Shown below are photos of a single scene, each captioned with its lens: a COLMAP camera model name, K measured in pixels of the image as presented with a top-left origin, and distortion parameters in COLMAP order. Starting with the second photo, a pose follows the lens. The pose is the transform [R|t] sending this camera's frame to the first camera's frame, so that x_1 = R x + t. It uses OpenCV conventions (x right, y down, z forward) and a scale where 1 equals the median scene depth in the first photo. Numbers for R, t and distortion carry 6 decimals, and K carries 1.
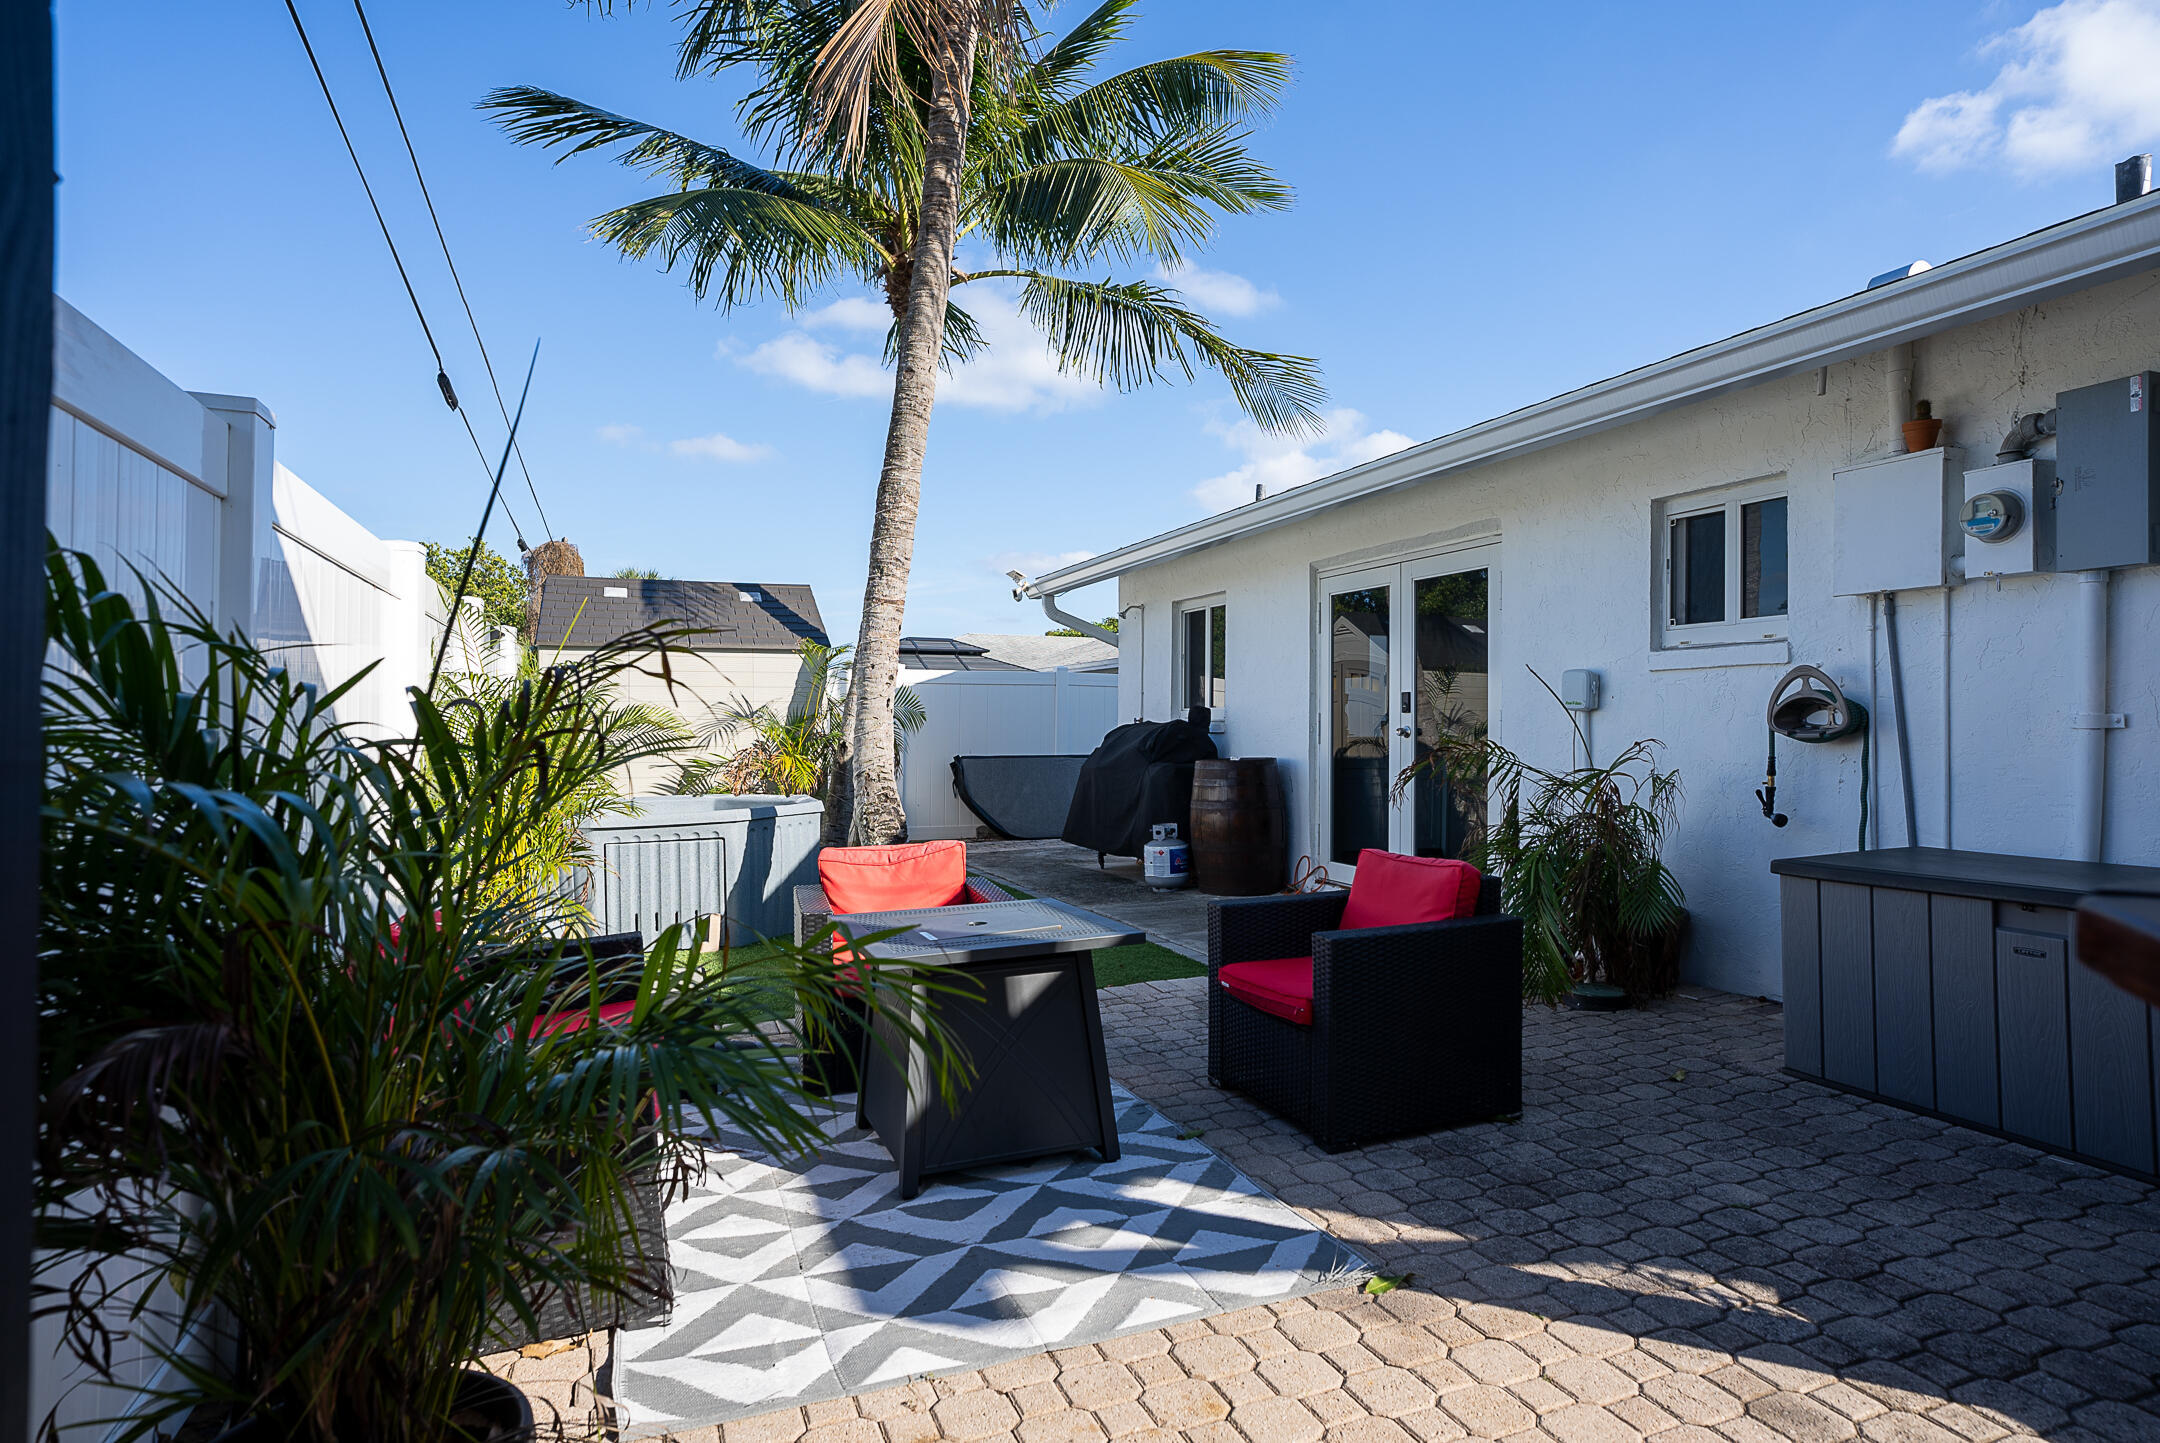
lens RADIAL K [[1191.6, 0, 1093.0], [0, 1191.6, 724.3], [0, 0, 1]] dist [-0.057773, 0.041558]
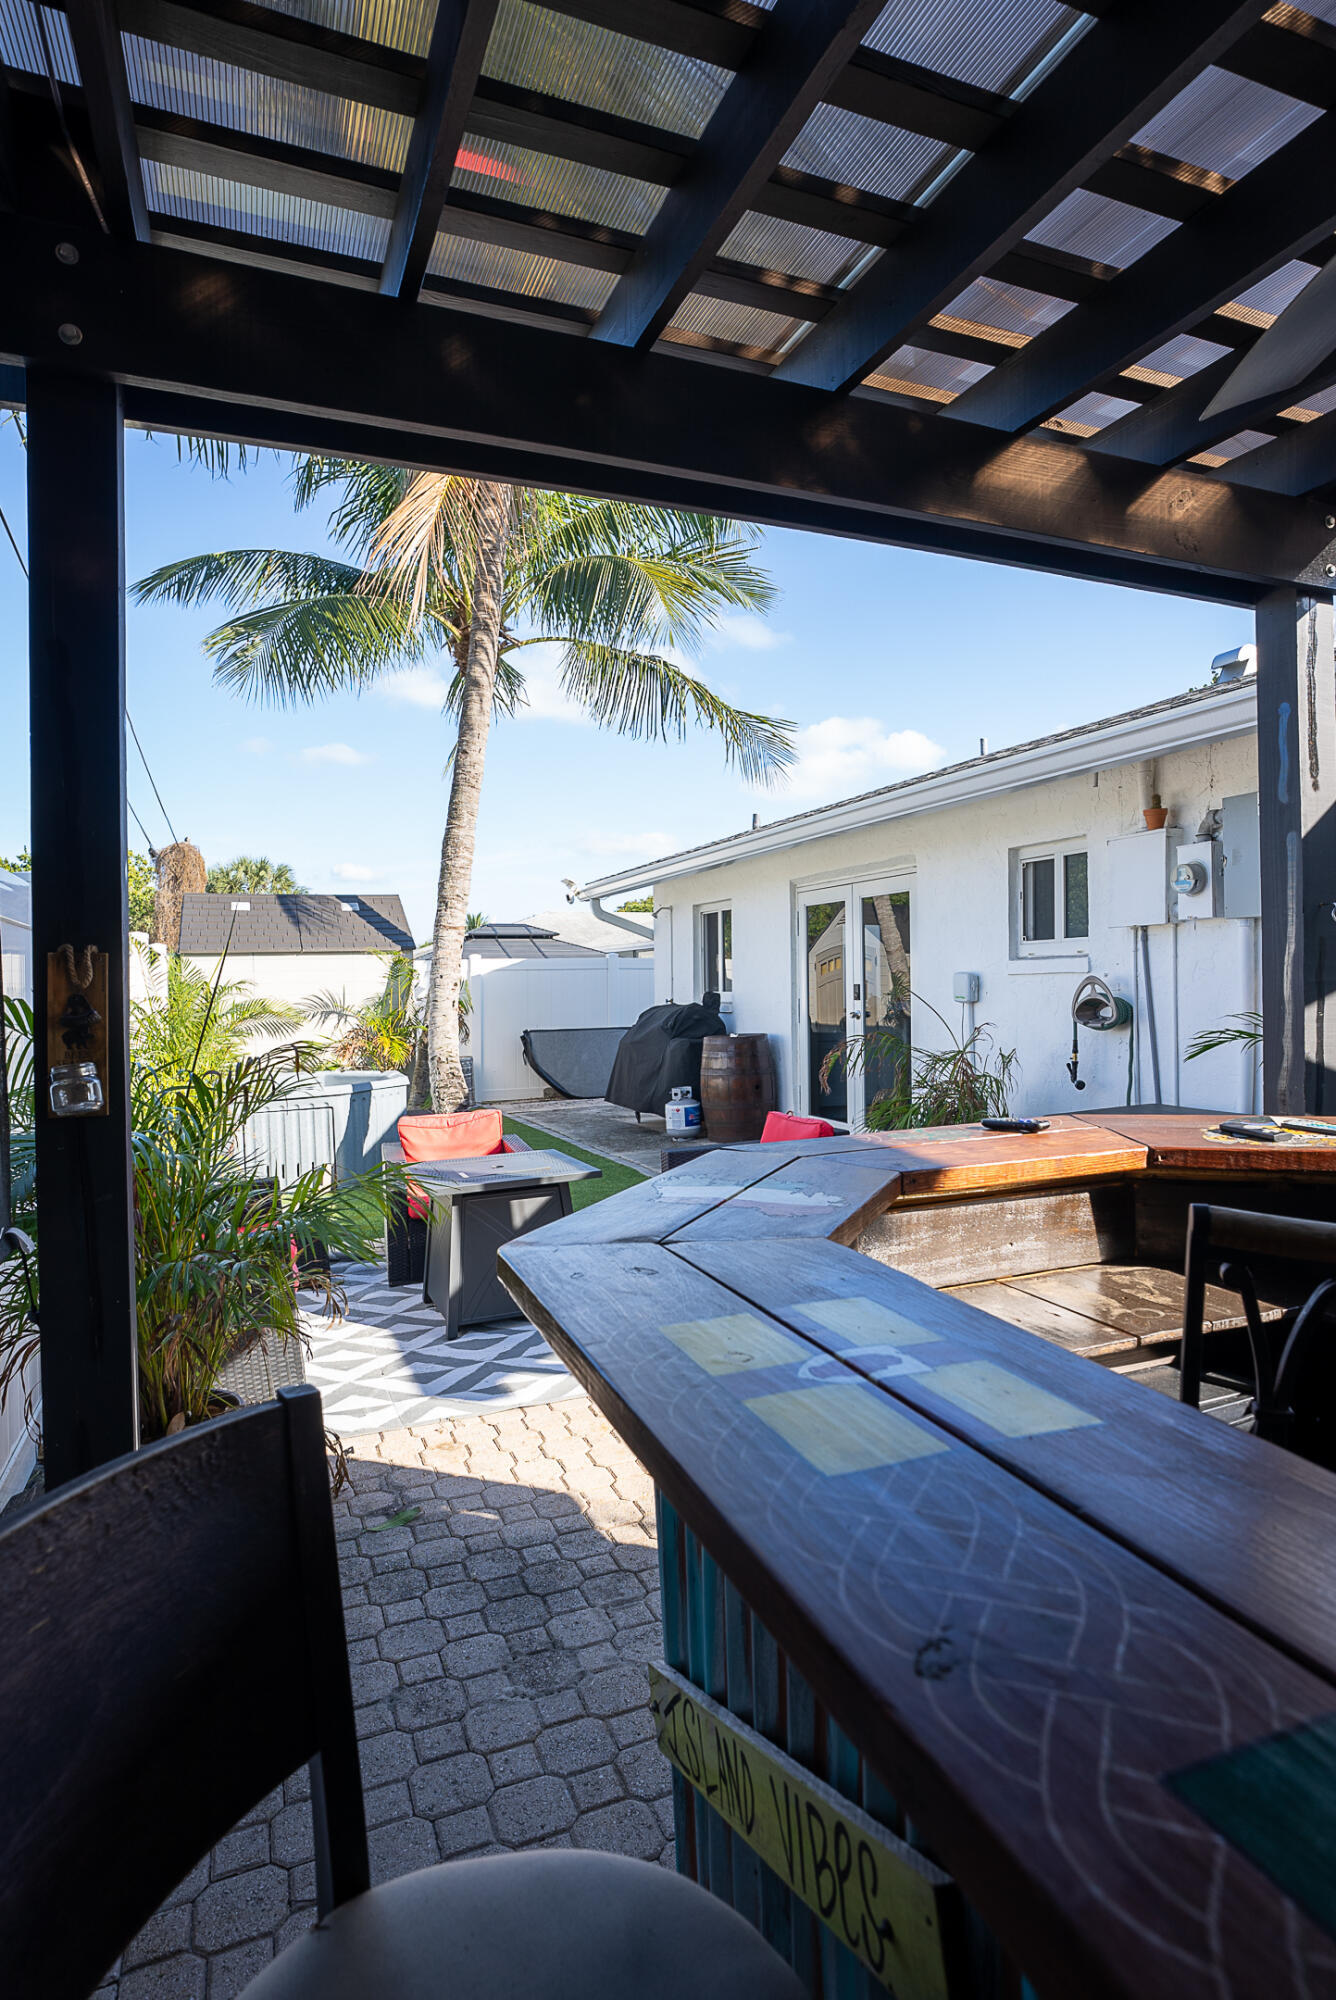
lens RADIAL K [[1111.5, 0, 680.4], [0, 1111.5, 1000.2], [0, 0, 1]] dist [-0.041980, 0.000269]
pose [[0.999831, -0.018103, 0.003114, 0.088281], [0.018052, 0.999712, 0.015843, -0.042271], [-0.003400, -0.015784, 0.999870, -0.275121]]
